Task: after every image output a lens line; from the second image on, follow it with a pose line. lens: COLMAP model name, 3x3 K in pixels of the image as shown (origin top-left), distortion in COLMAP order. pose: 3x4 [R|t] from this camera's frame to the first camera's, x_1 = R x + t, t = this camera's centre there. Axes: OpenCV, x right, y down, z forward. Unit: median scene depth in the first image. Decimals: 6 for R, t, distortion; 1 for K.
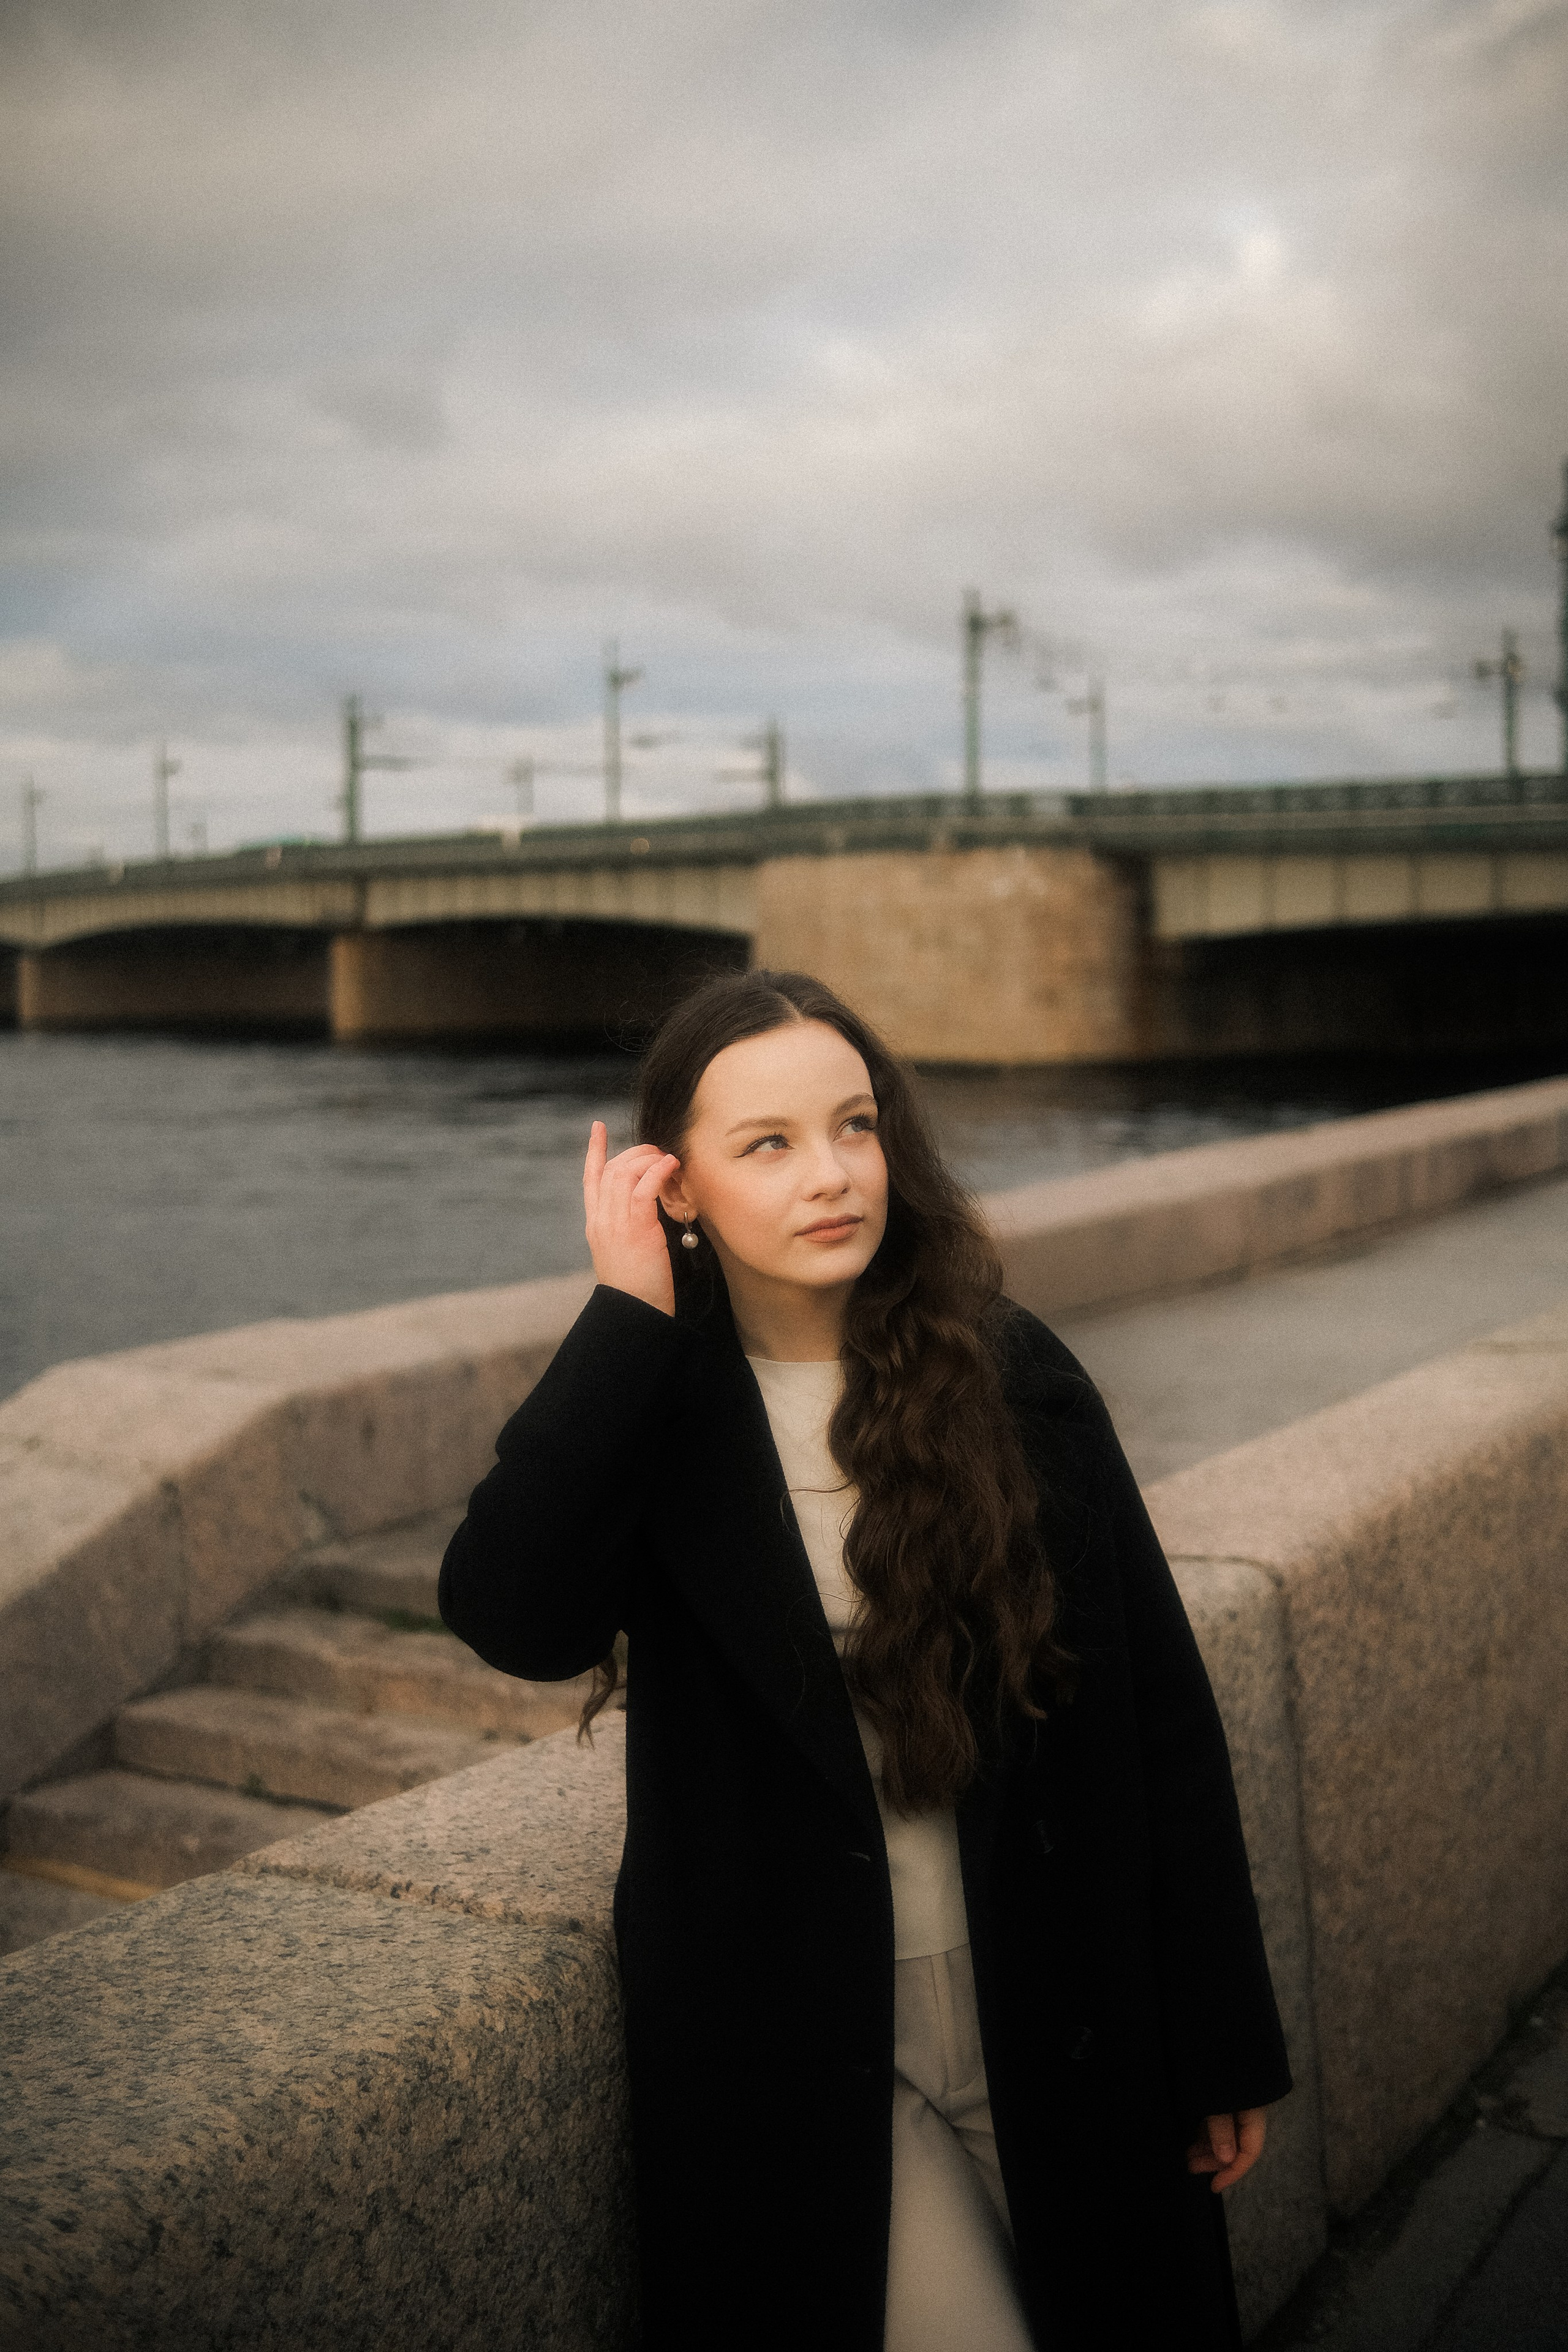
lens RADIAL K [[2411.3, 0, 760.3], [0, 2411.3, 1121.3], [0, 0, 1]] dist [-0.121619, 0.210256]
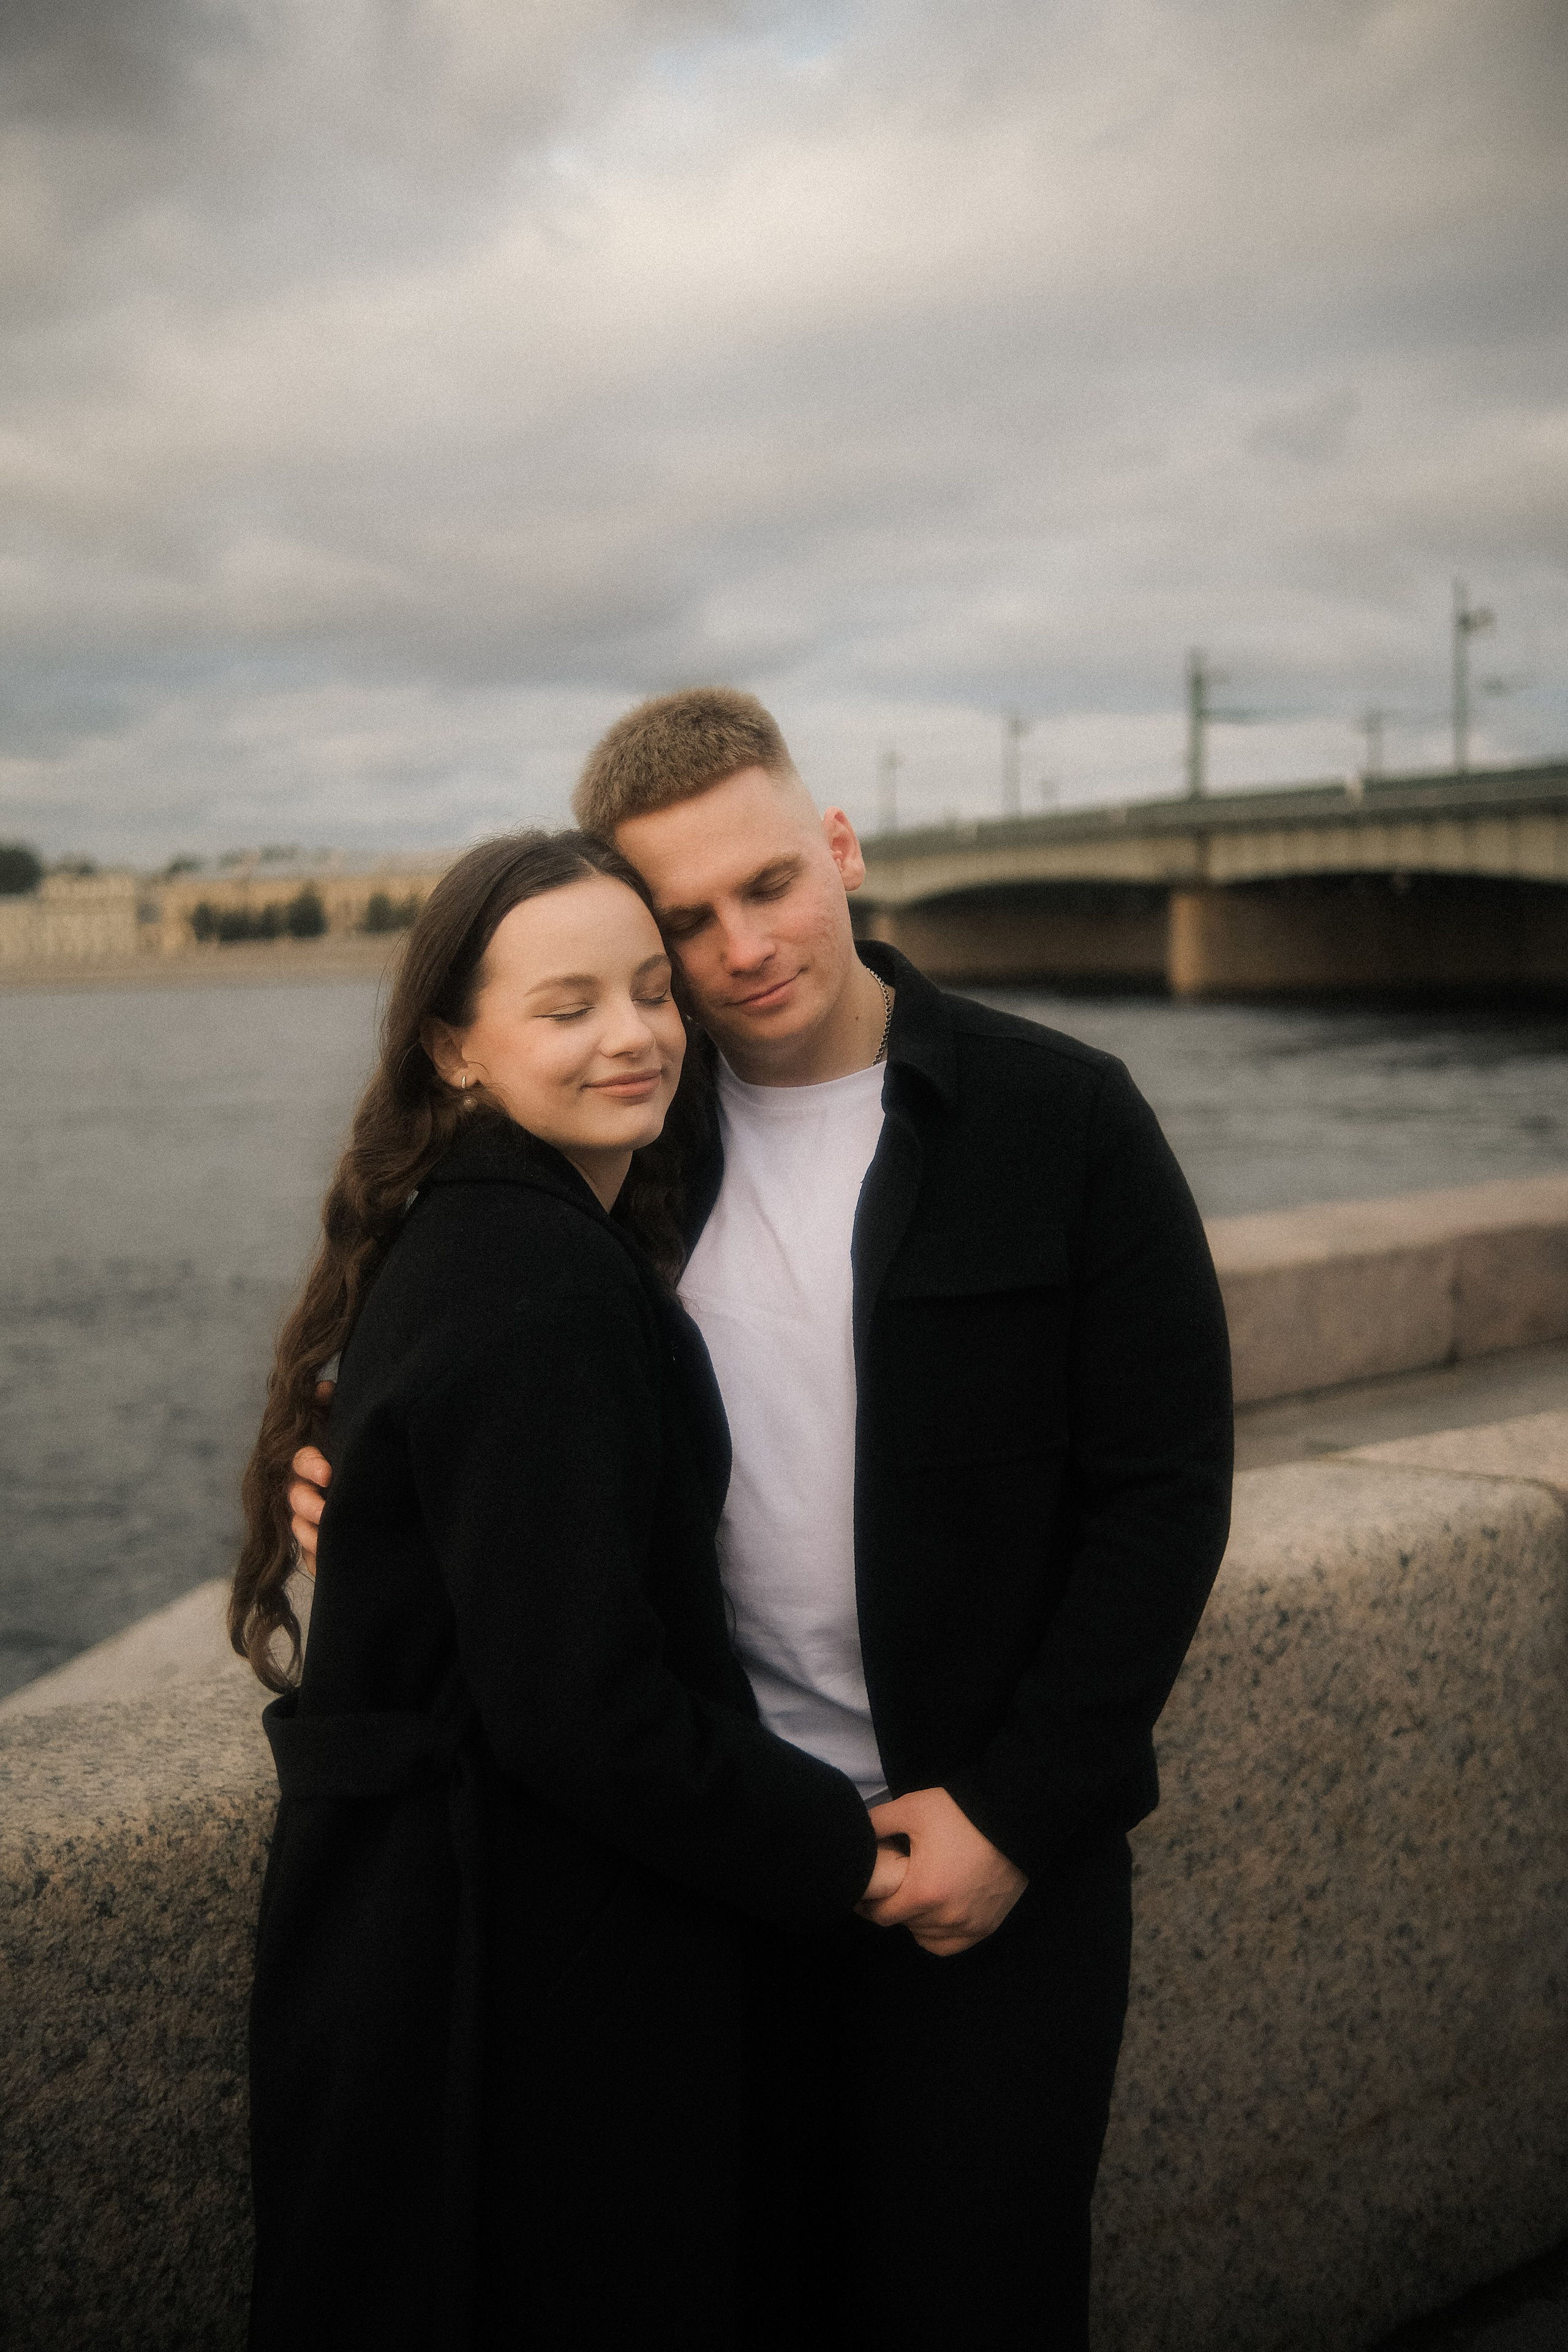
lens RADIAL K [[2416.4, 0, 778.5], [0, 2416.4, 1099.9], [0, 0, 1]] dist [-0.122285, 0.197940]
pose [[0.937240, 0.016771, -0.348283, 0.394417], [-0.013958, 0.999847, 0.010583, 0.037537], [0.348407, -0.005057, 0.937330, -0.006756]]
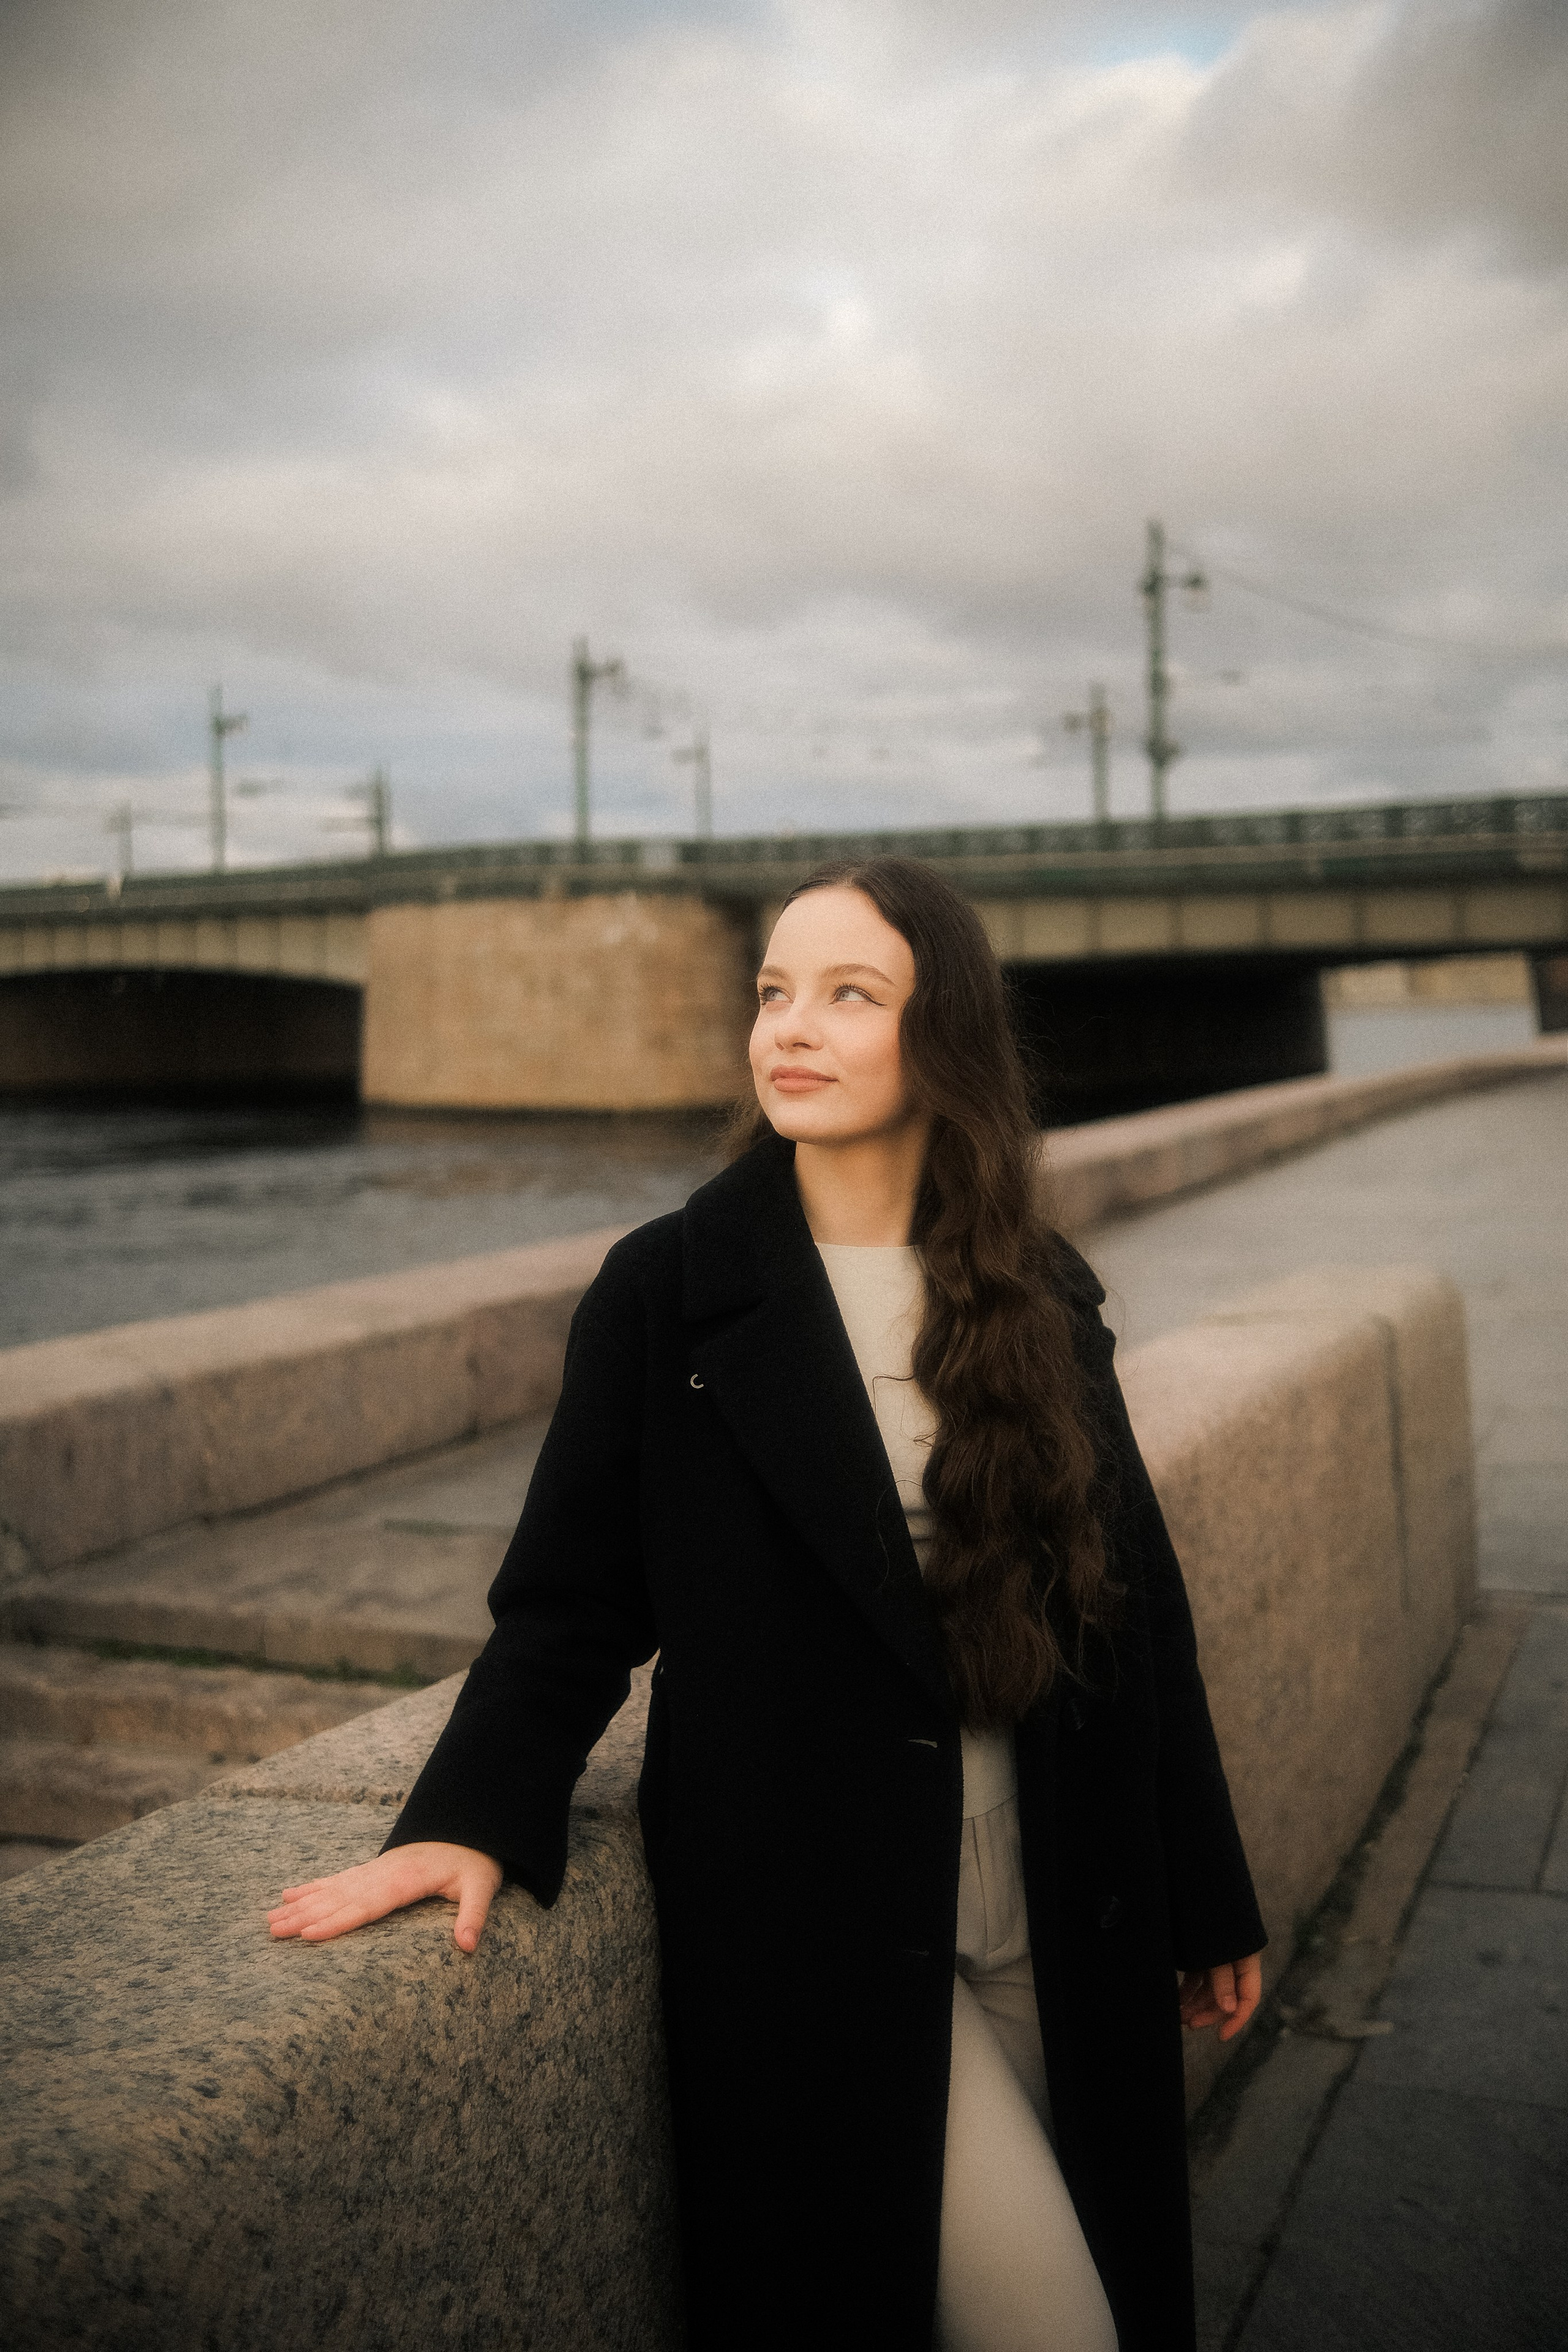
lens RADIAL K [[2408.3, 0, 760.5], [0, 2408.3, 1100.4], [0, 0, 1]] dist [-0.127630, 0.201613]
pose [[0.985624, -0.012894, 0.168459, -0.170191], [0.018259, 0.999373, -0.030338, 0.068125], [-0.167962, 0.032978, 0.985242, -0.009101]]
